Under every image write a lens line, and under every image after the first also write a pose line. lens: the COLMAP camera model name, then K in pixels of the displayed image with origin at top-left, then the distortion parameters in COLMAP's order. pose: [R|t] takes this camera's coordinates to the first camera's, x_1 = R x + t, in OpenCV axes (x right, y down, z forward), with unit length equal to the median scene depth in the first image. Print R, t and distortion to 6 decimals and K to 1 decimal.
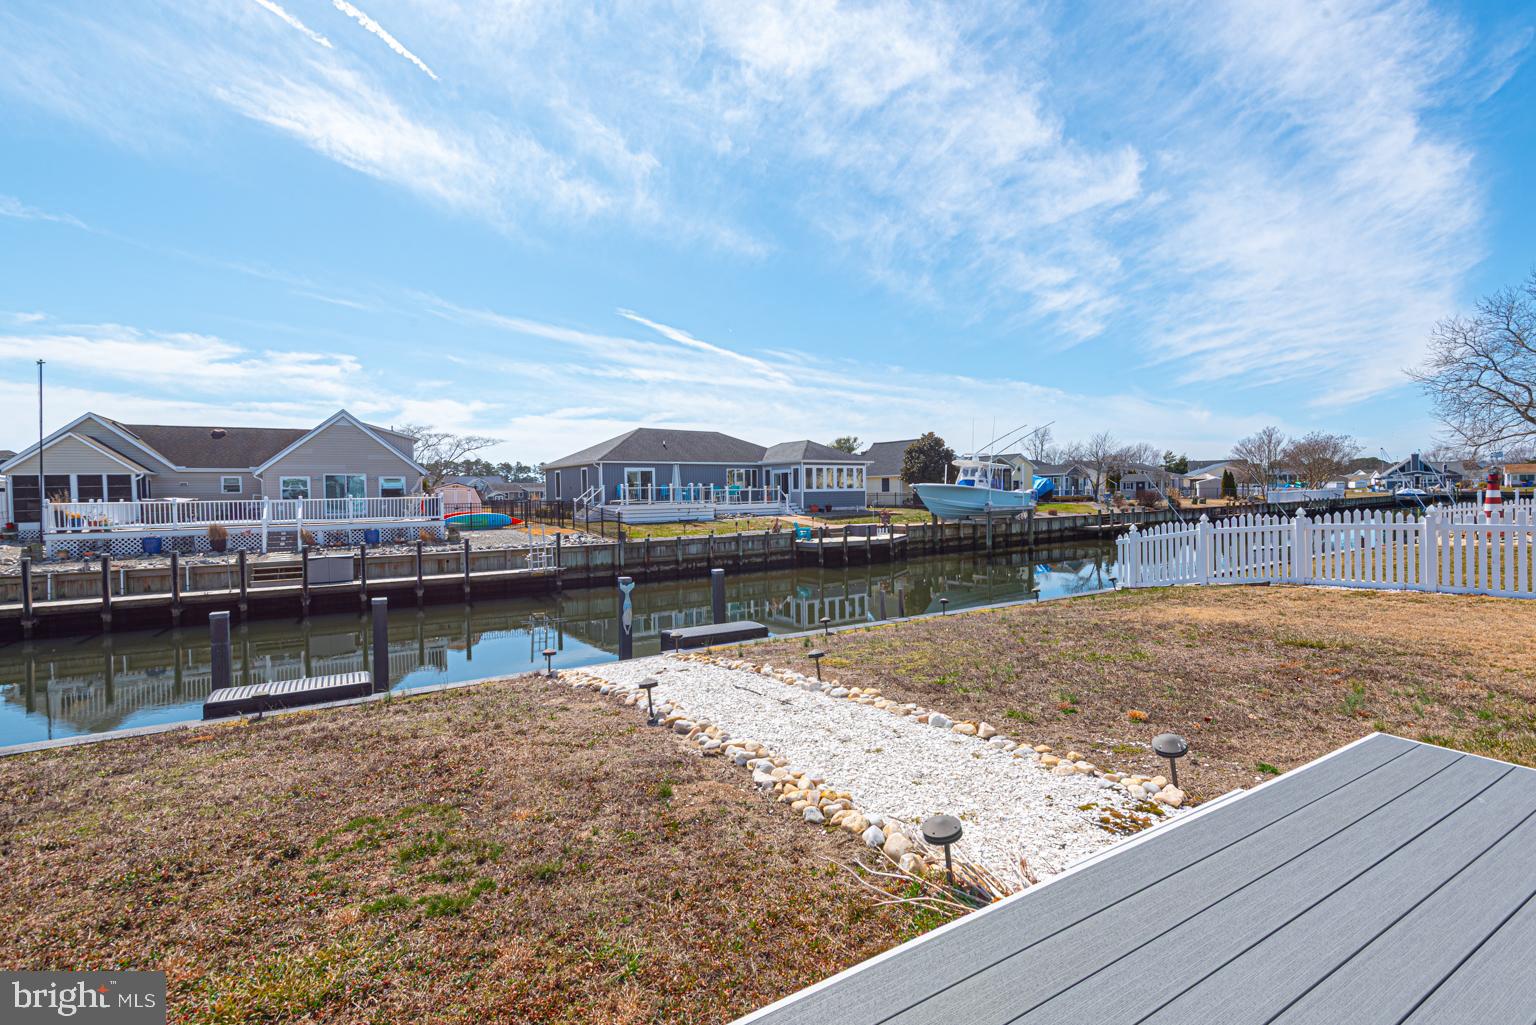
lens RADIAL K [[688.9, 0, 762.2], [0, 688.9, 522.6], [0, 0, 1]] dist [0.022686, -0.010170]
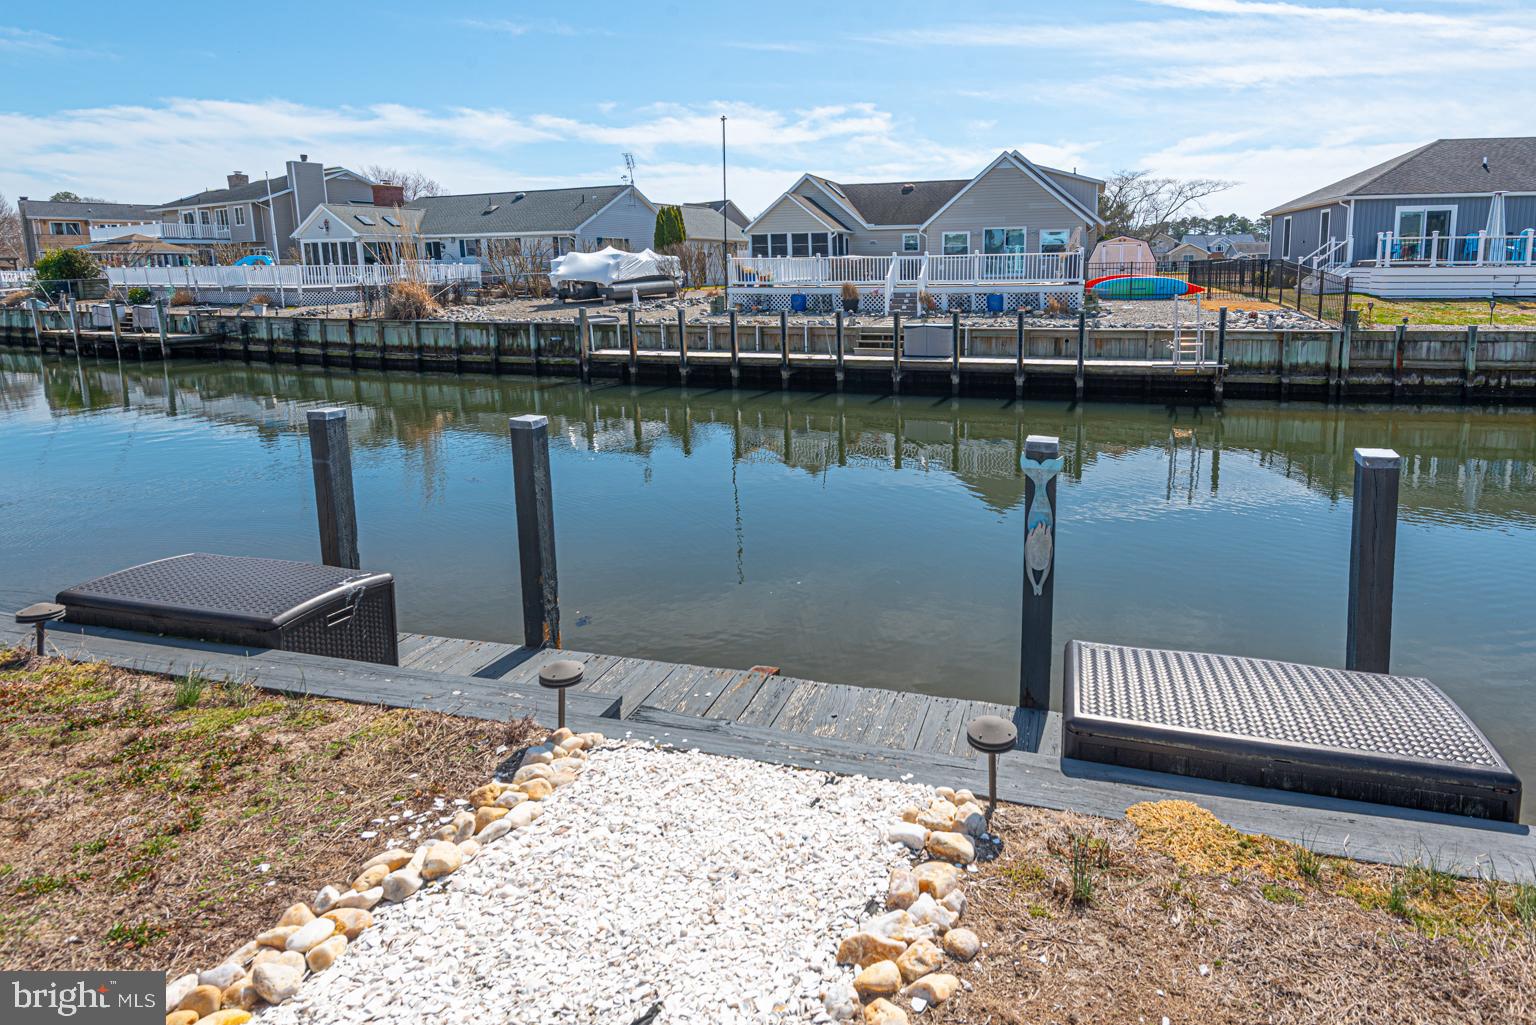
lens RADIAL K [[825.6, 0, 844.6], [0, 825.6, 397.1], [0, 0, 1]] dist [0.034455, -0.009141]
pose [[0.692086, 0.123575, -0.711158, 0.009758], [-0.033123, 0.989635, 0.139731, 0.000234], [0.721055, -0.073150, 0.689006, 0.187970]]
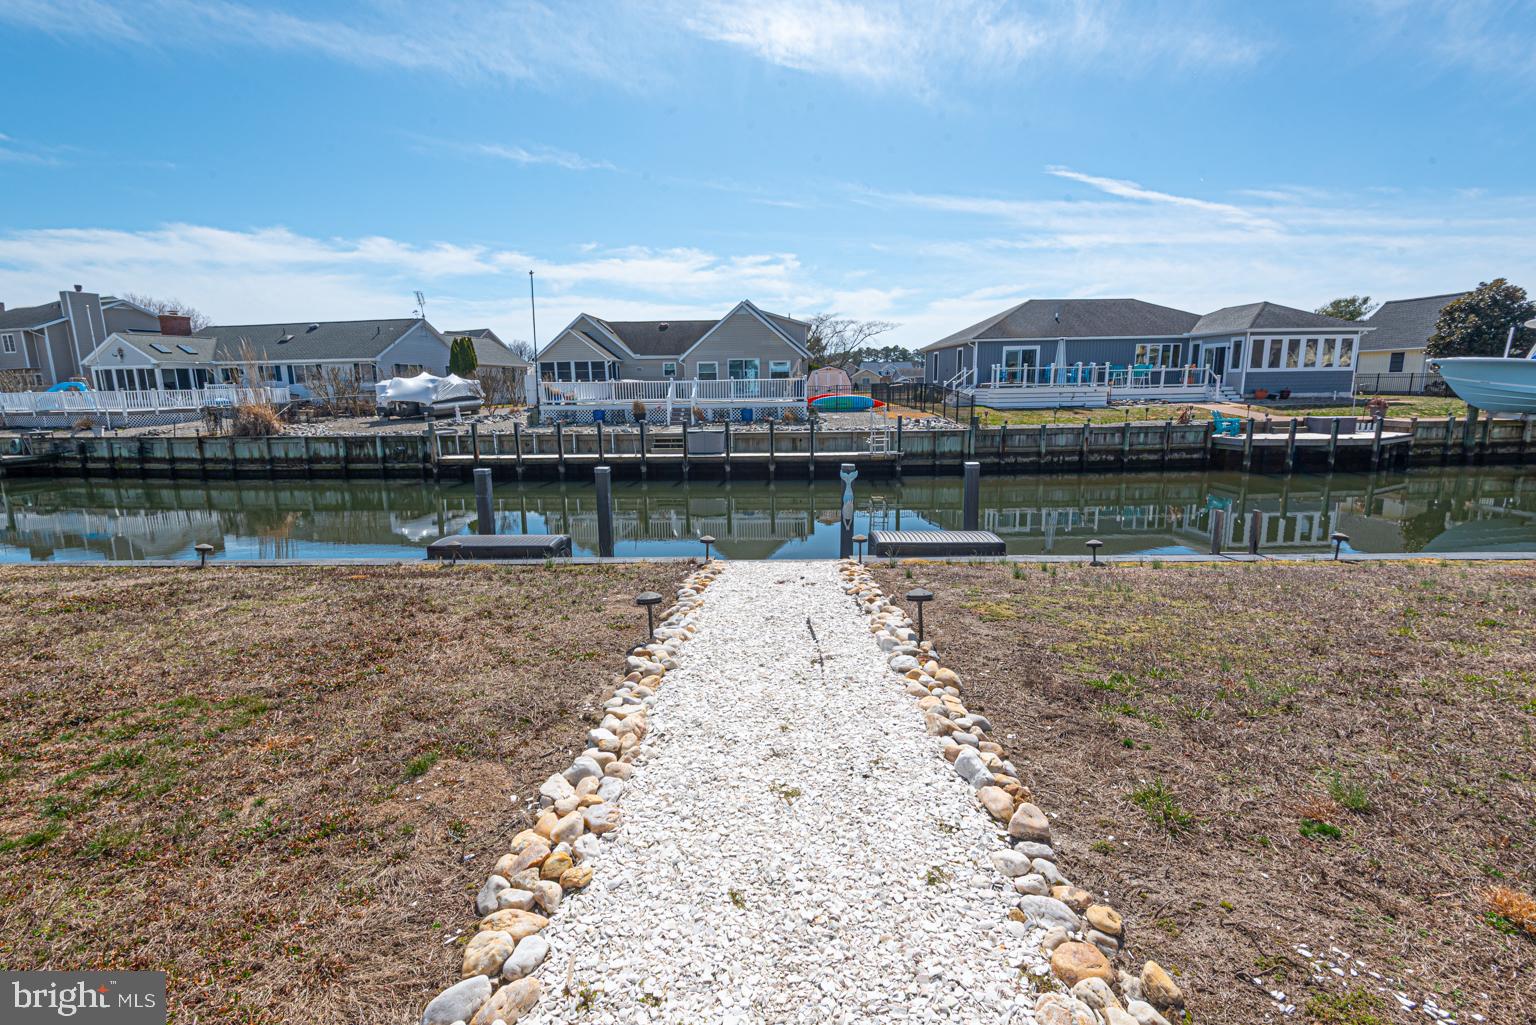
lens RADIAL K [[688.9, 0, 755.4], [0, 688.9, 509.3], [0, 0, 1]] dist [0.022686, -0.010170]
pose [[0.838535, 0.101667, -0.535278, 0.050285], [-0.023074, 0.988181, 0.151542, 0.002238], [0.544359, -0.114723, 0.830971, 0.065430]]
